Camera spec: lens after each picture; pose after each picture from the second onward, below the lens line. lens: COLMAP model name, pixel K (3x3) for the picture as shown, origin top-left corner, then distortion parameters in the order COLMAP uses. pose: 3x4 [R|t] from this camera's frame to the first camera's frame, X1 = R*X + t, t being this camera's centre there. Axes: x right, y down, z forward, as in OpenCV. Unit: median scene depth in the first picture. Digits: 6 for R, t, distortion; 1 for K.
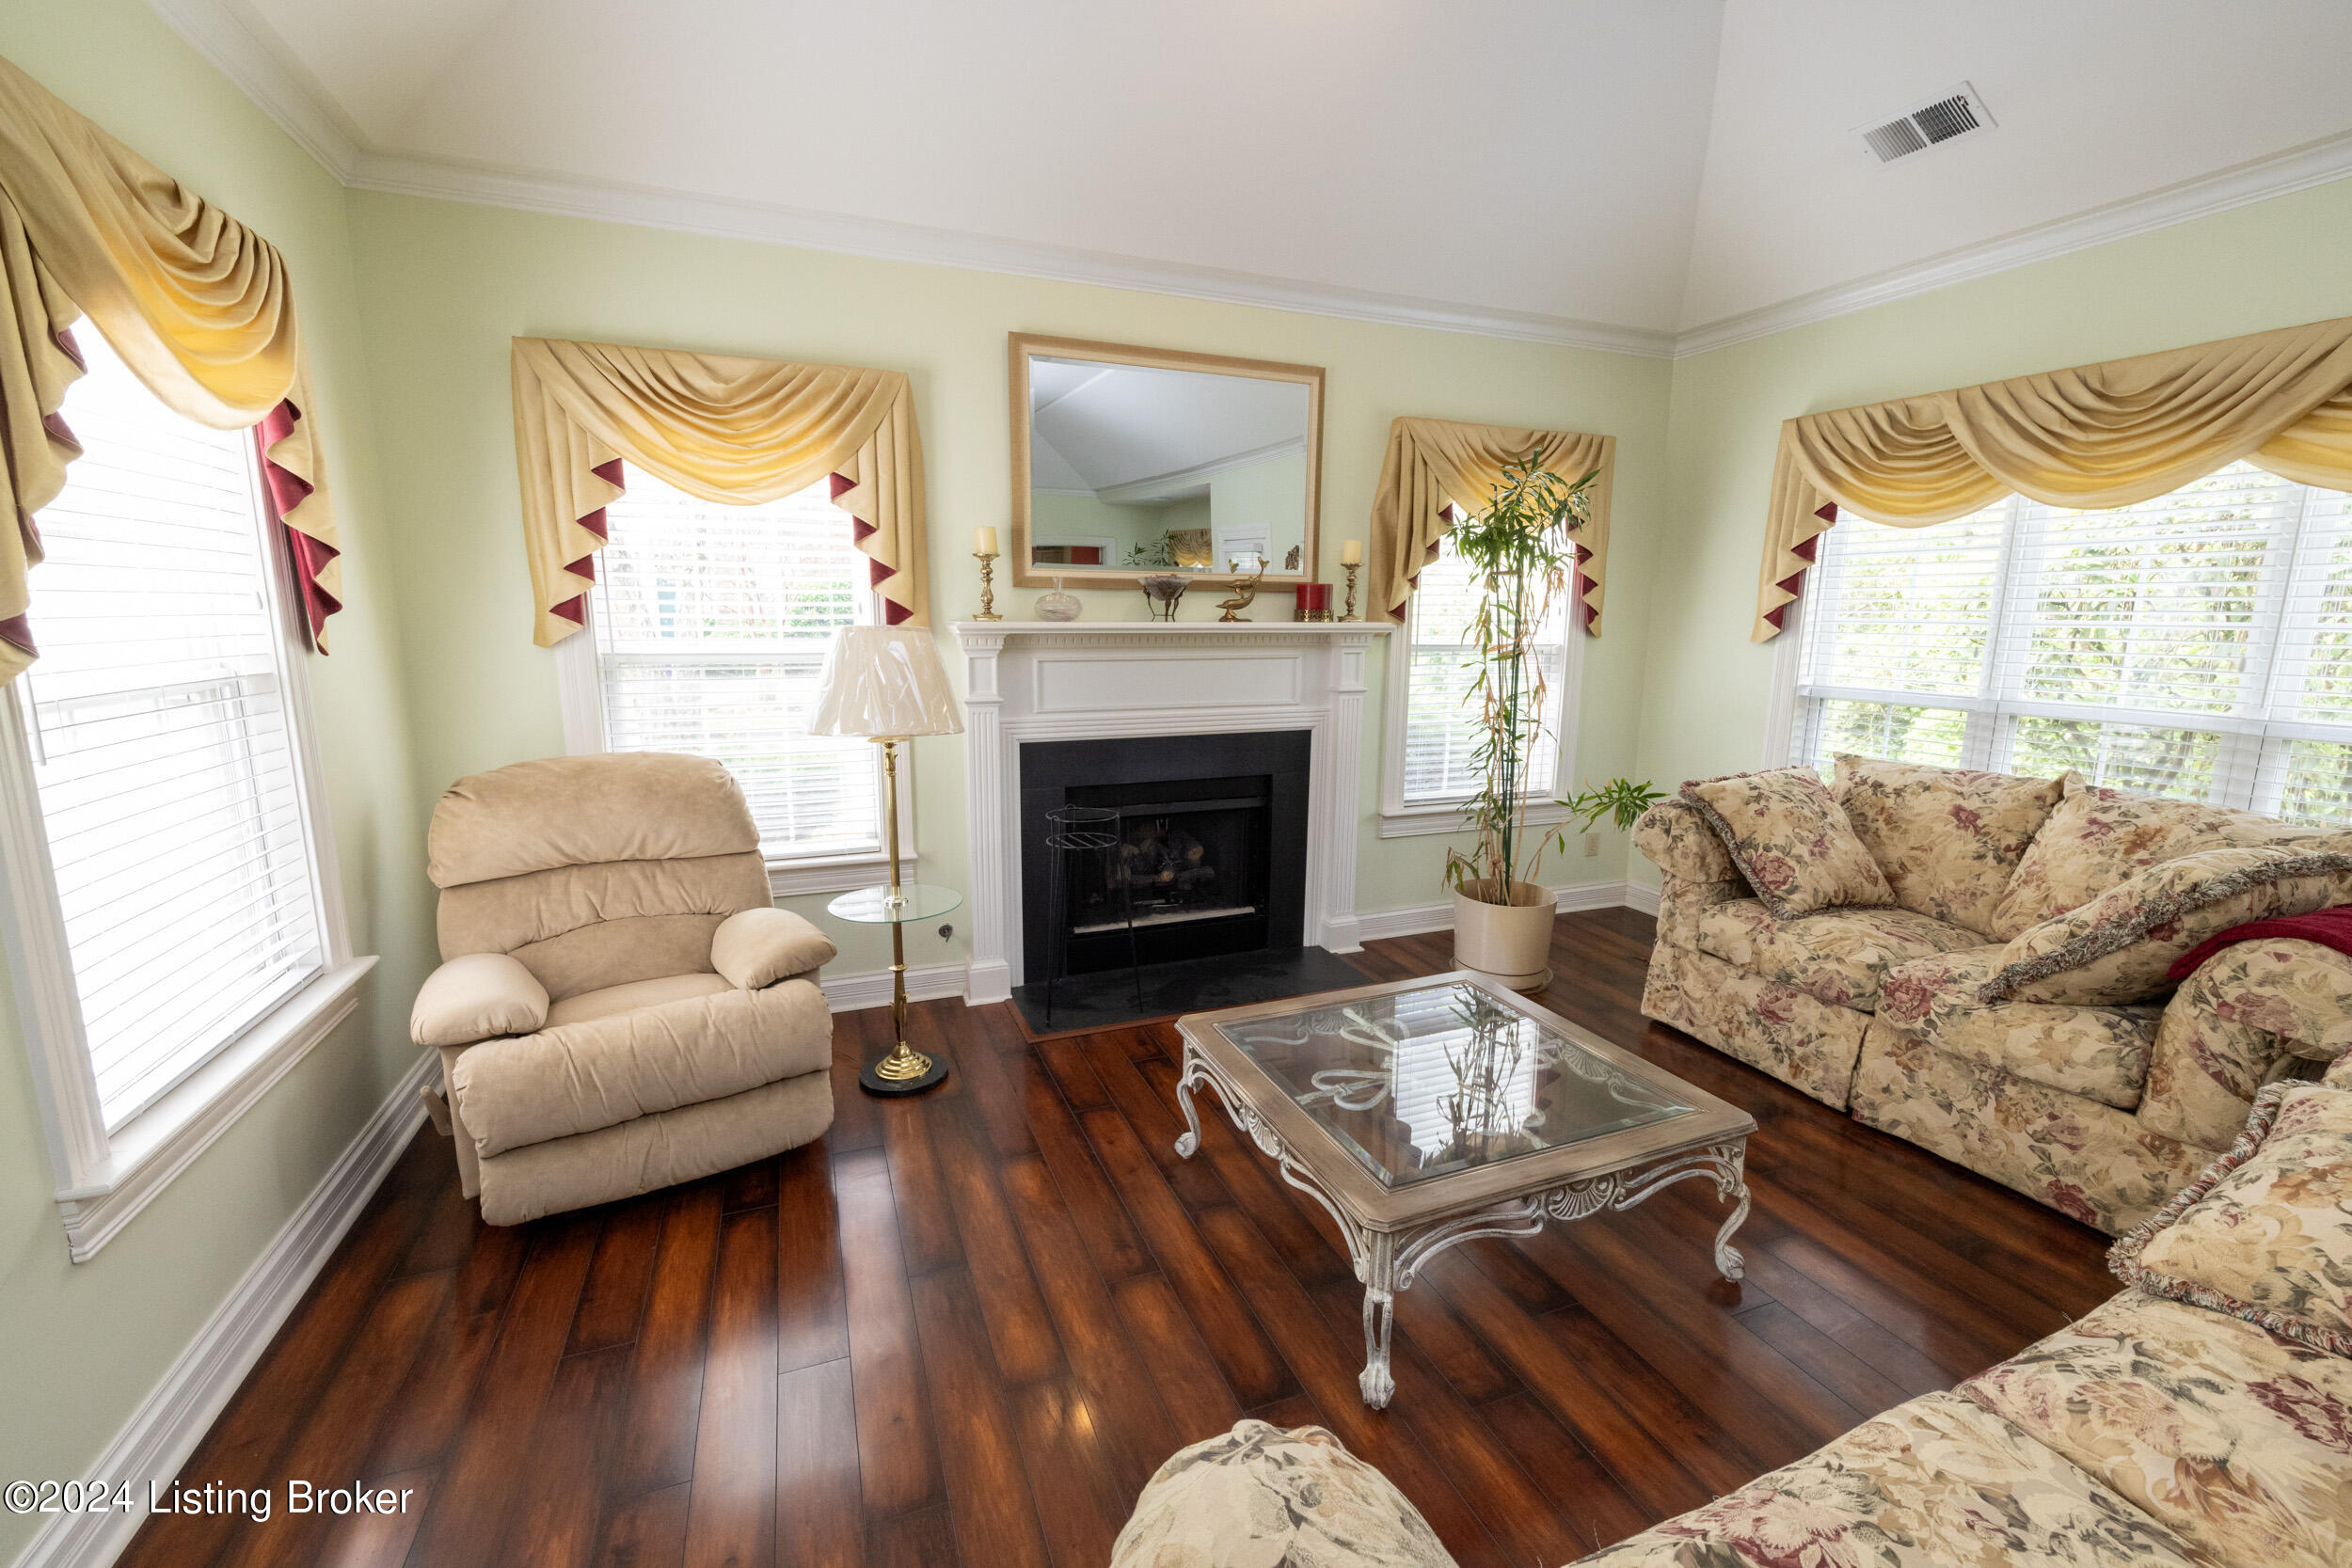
lens RADIAL K [[966.8, 0, 1185.2], [0, 966.8, 840.3], [0, 0, 1]] dist [0.000629, -0.000010]
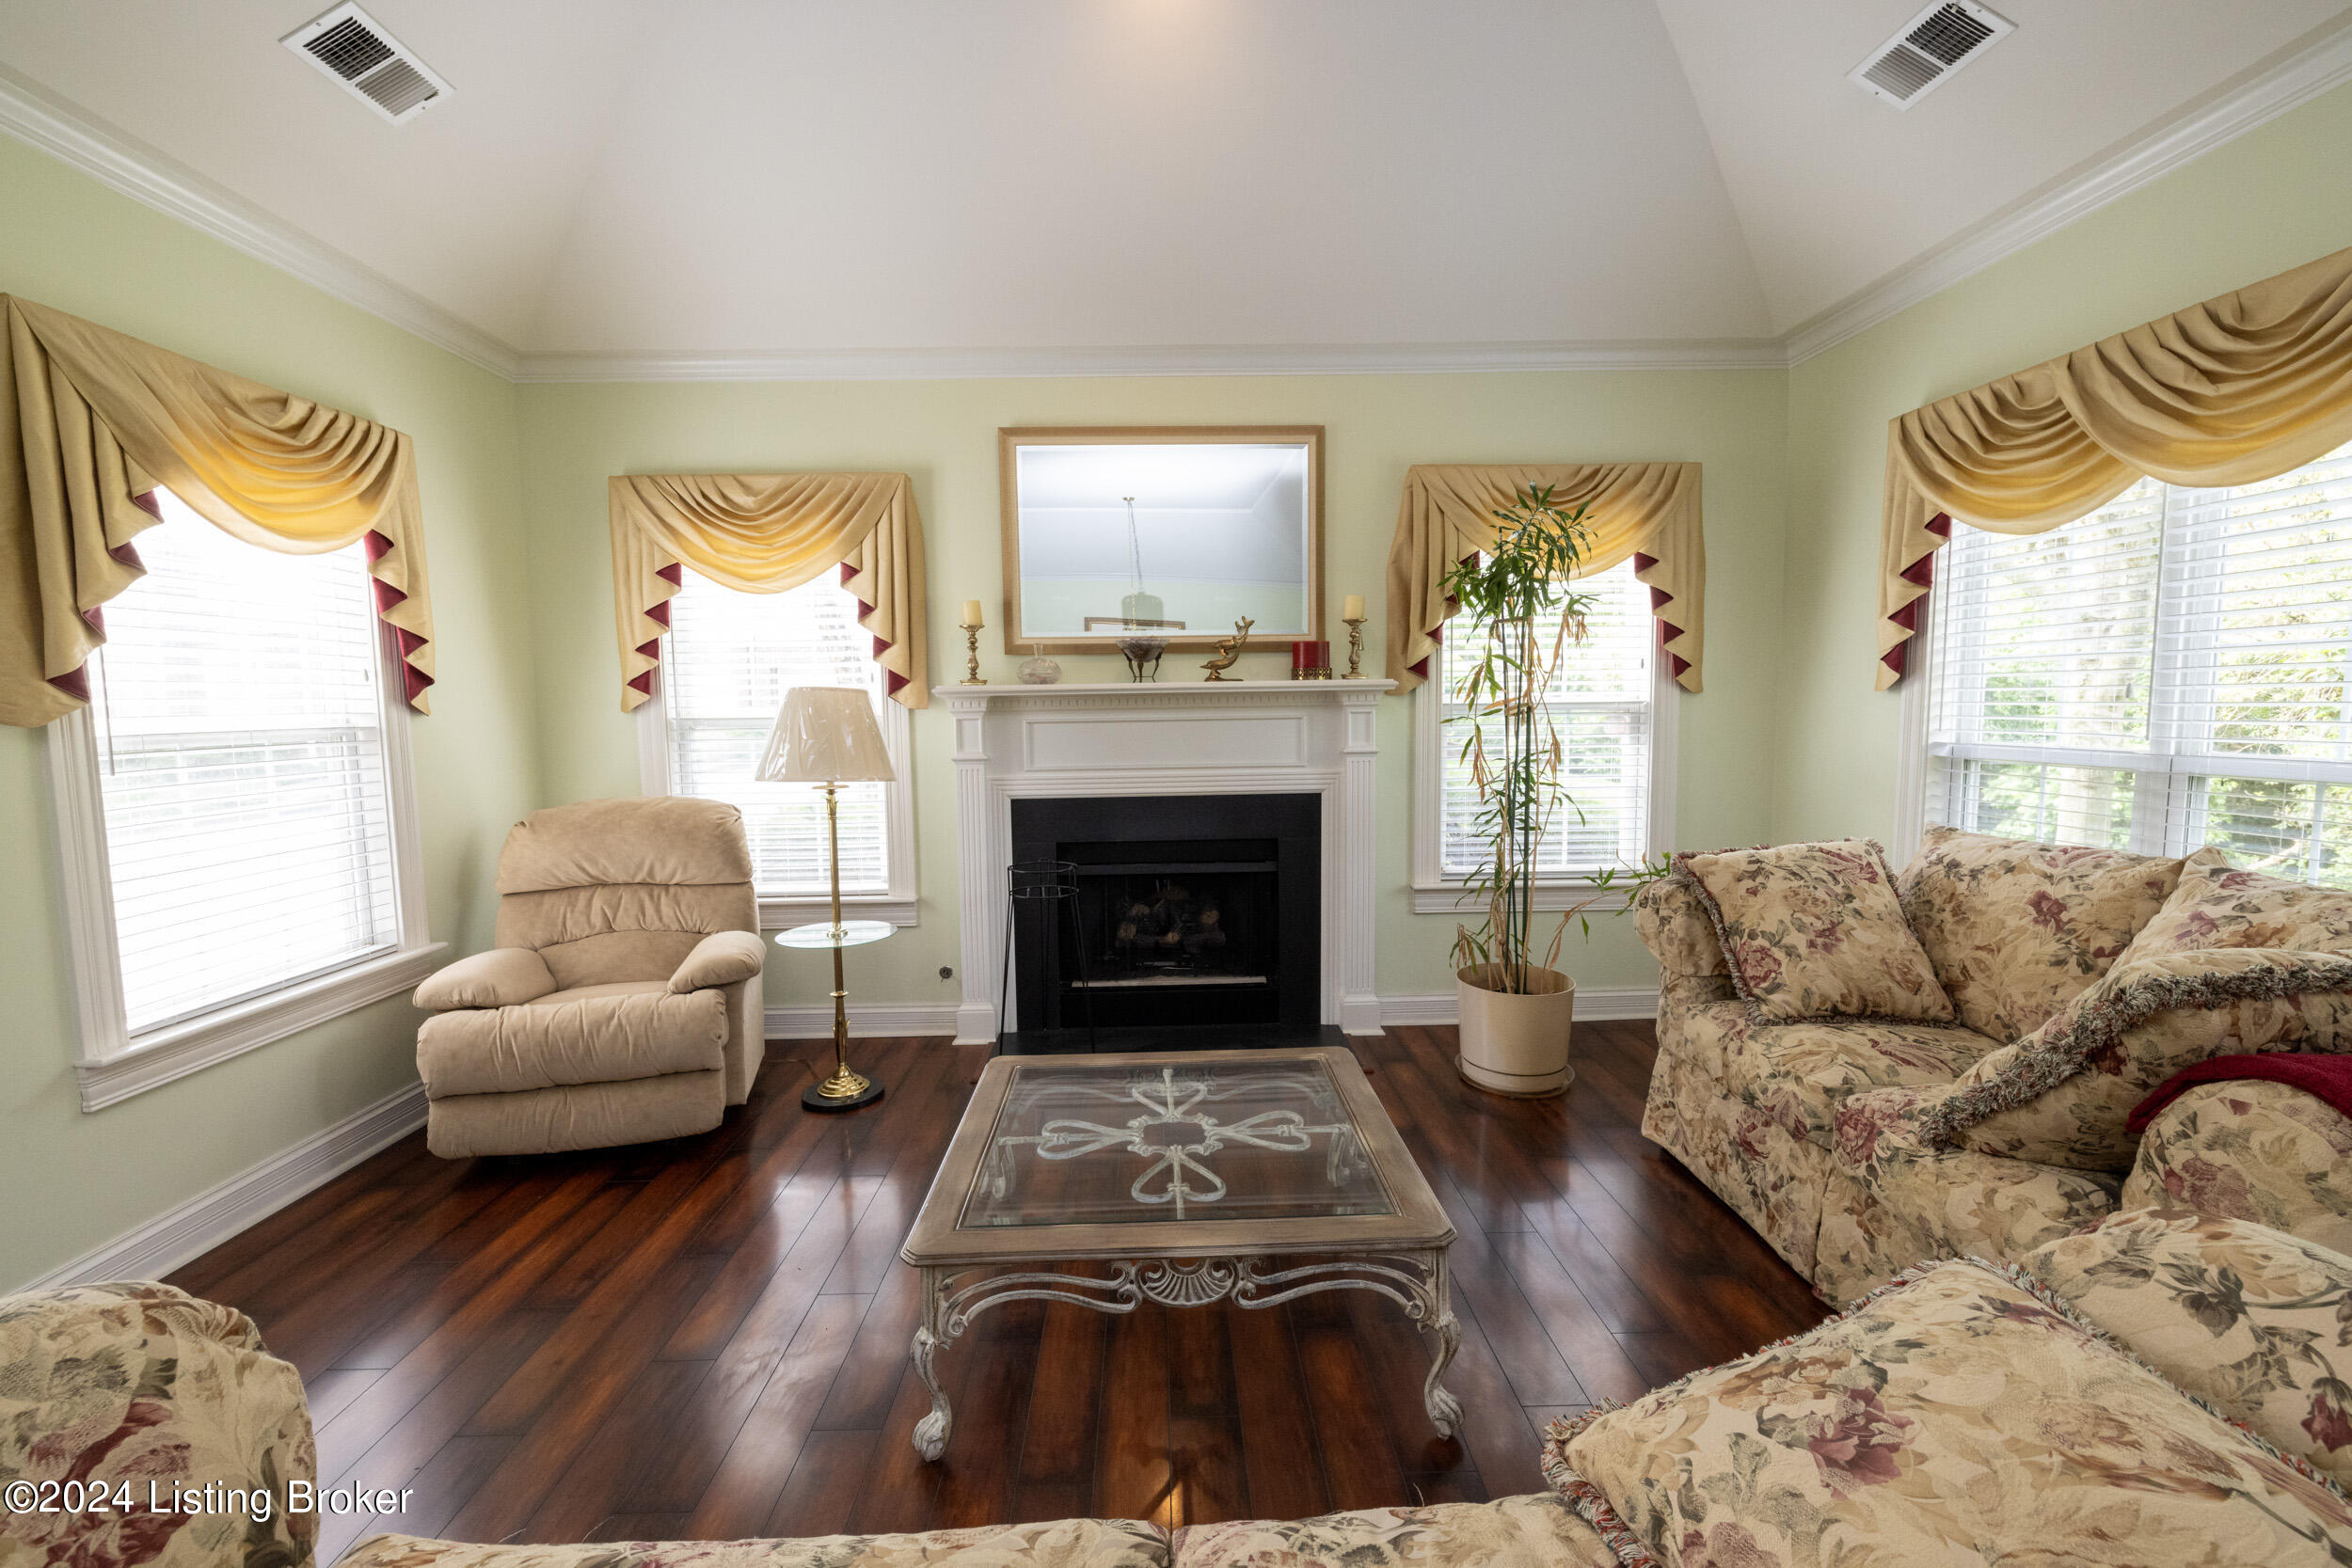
lens RADIAL K [[980.5, 0, 1185.2], [0, 980.5, 842.8], [0, 0, 1]] dist [0.000125, 0.000272]
pose [[0.936933, 0.028354, -0.348358, 0.443117], [-0.059259, 0.995161, -0.078382, 0.023570], [0.344450, 0.094082, 0.934079, 0.072481]]
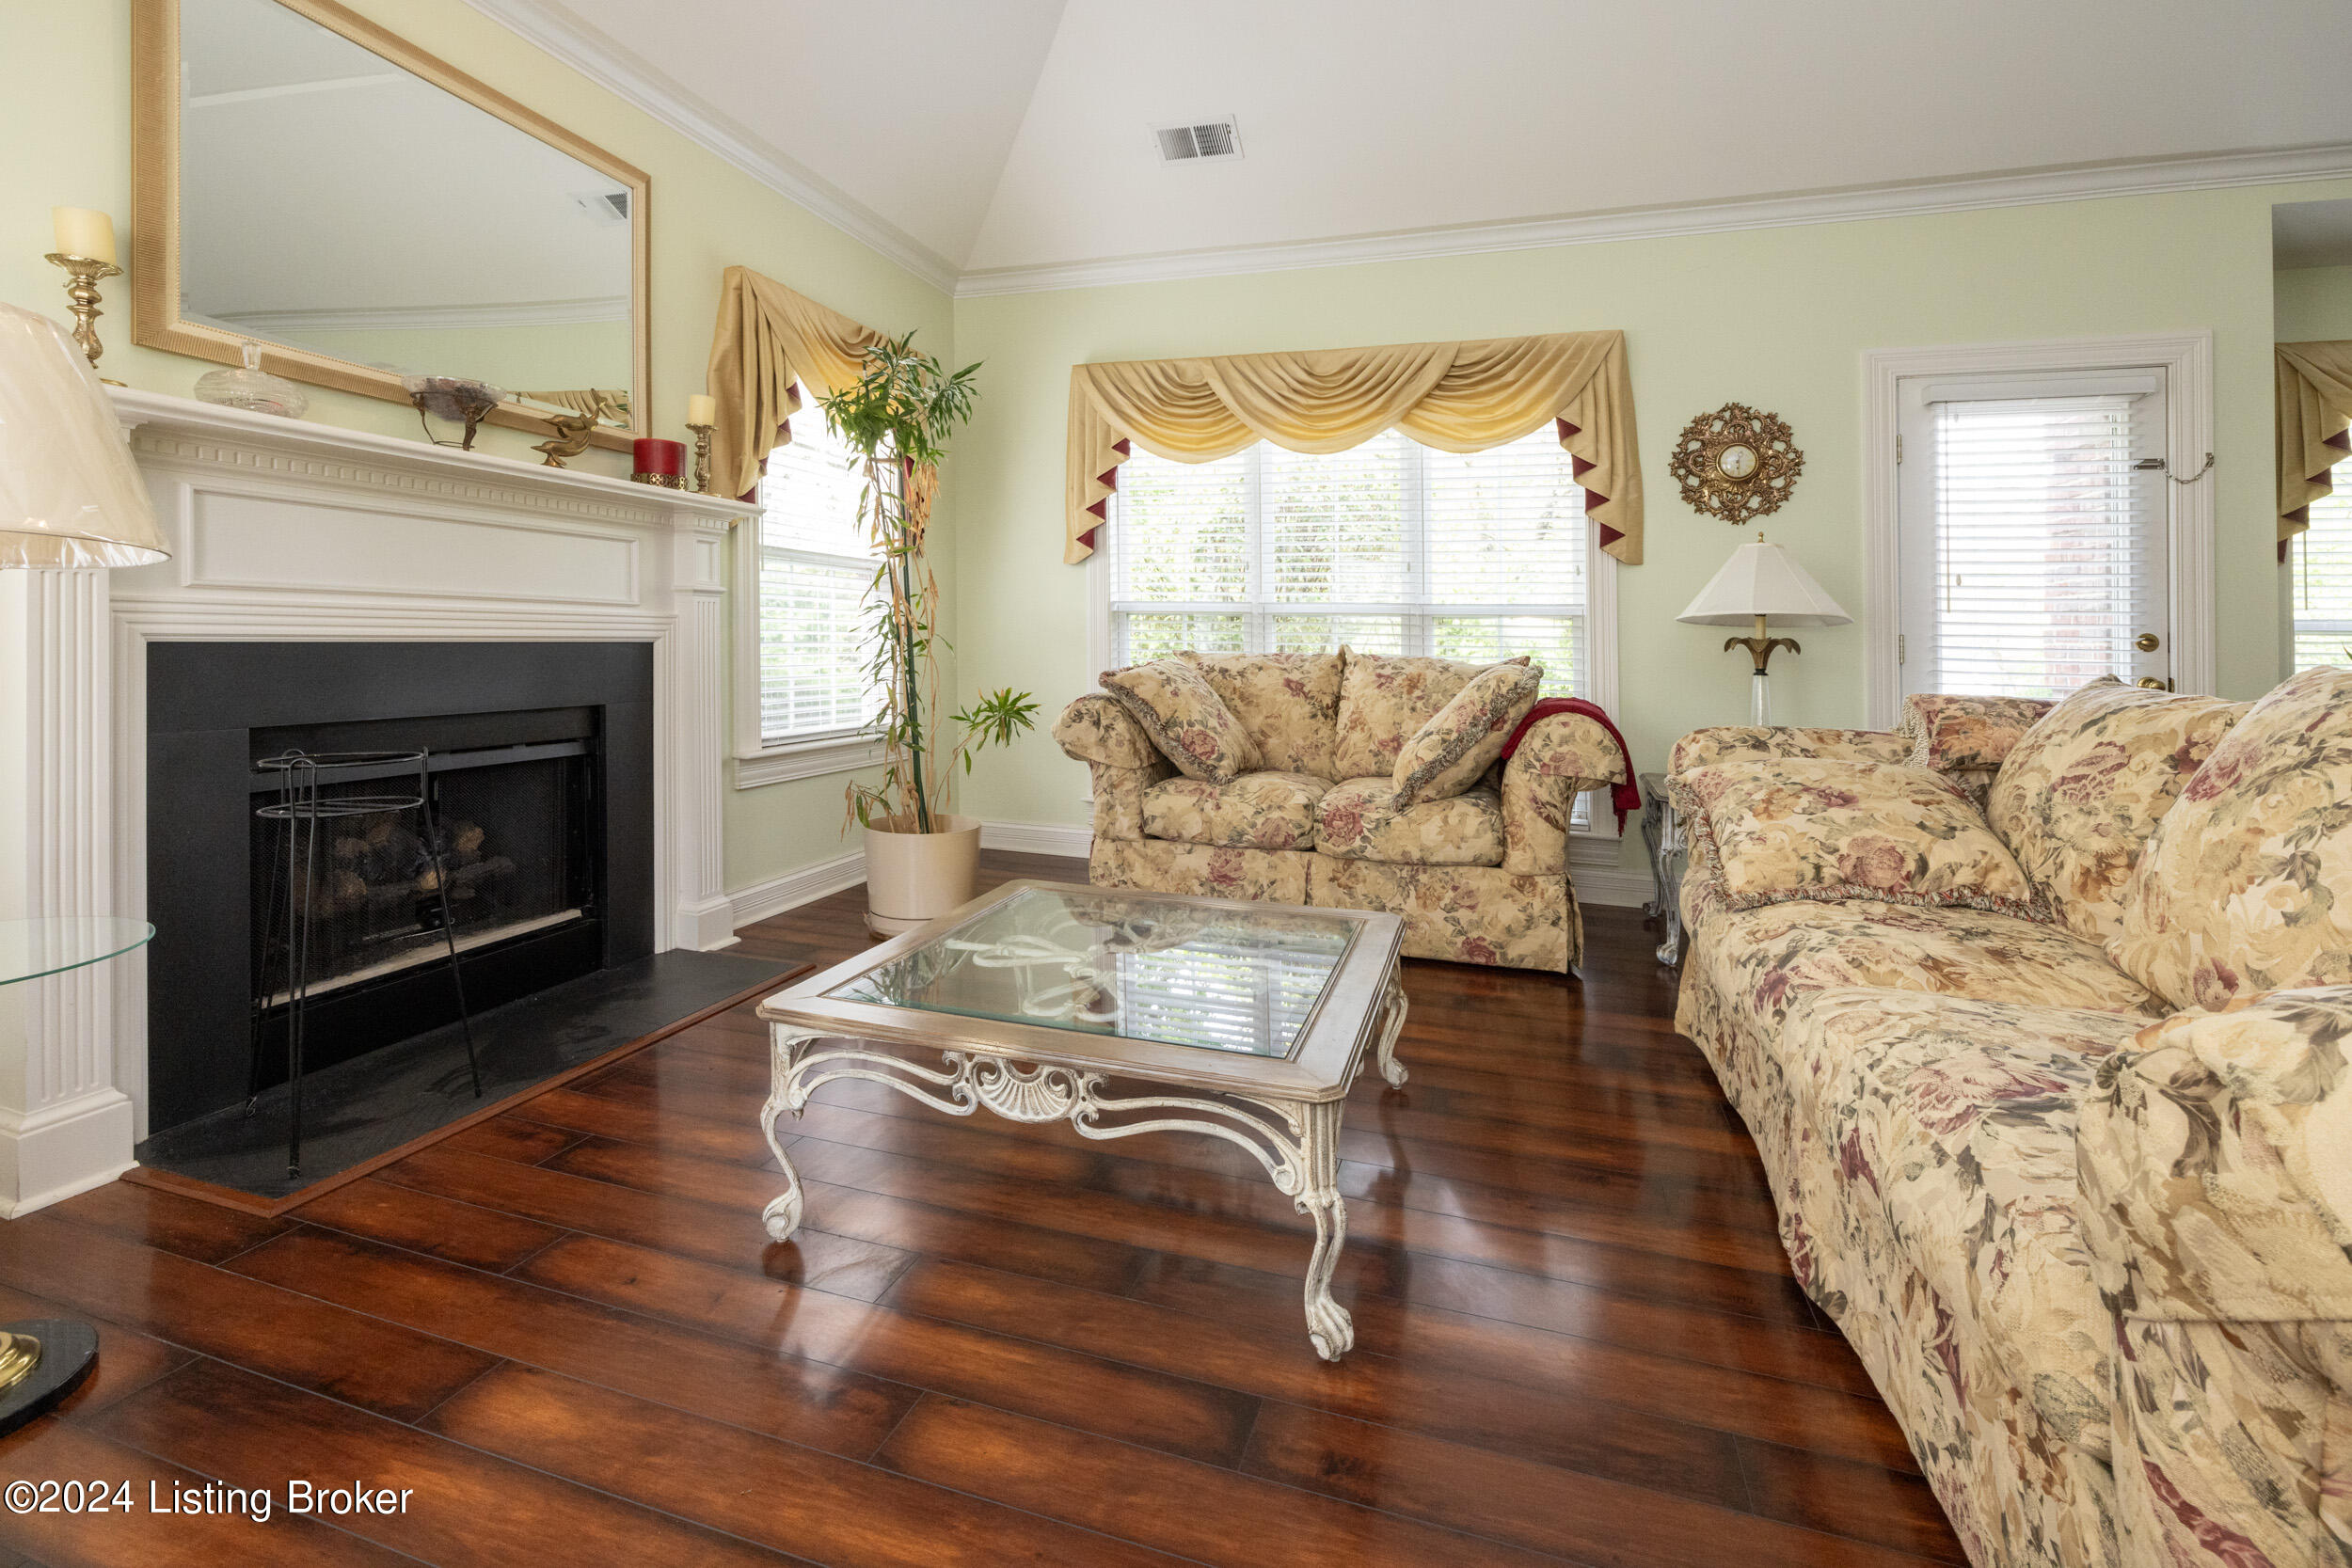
lens RADIAL K [[1043.0, 0, 1180.9], [0, 1043.0, 679.0], [0, 0, 1]] dist [-0.000803, 0.000063]
pose [[0.635640, -0.025792, 0.771554, -0.286660], [0.167165, 0.980327, -0.104947, 0.078456], [-0.753669, 0.195685, 0.627447, 0.281184]]
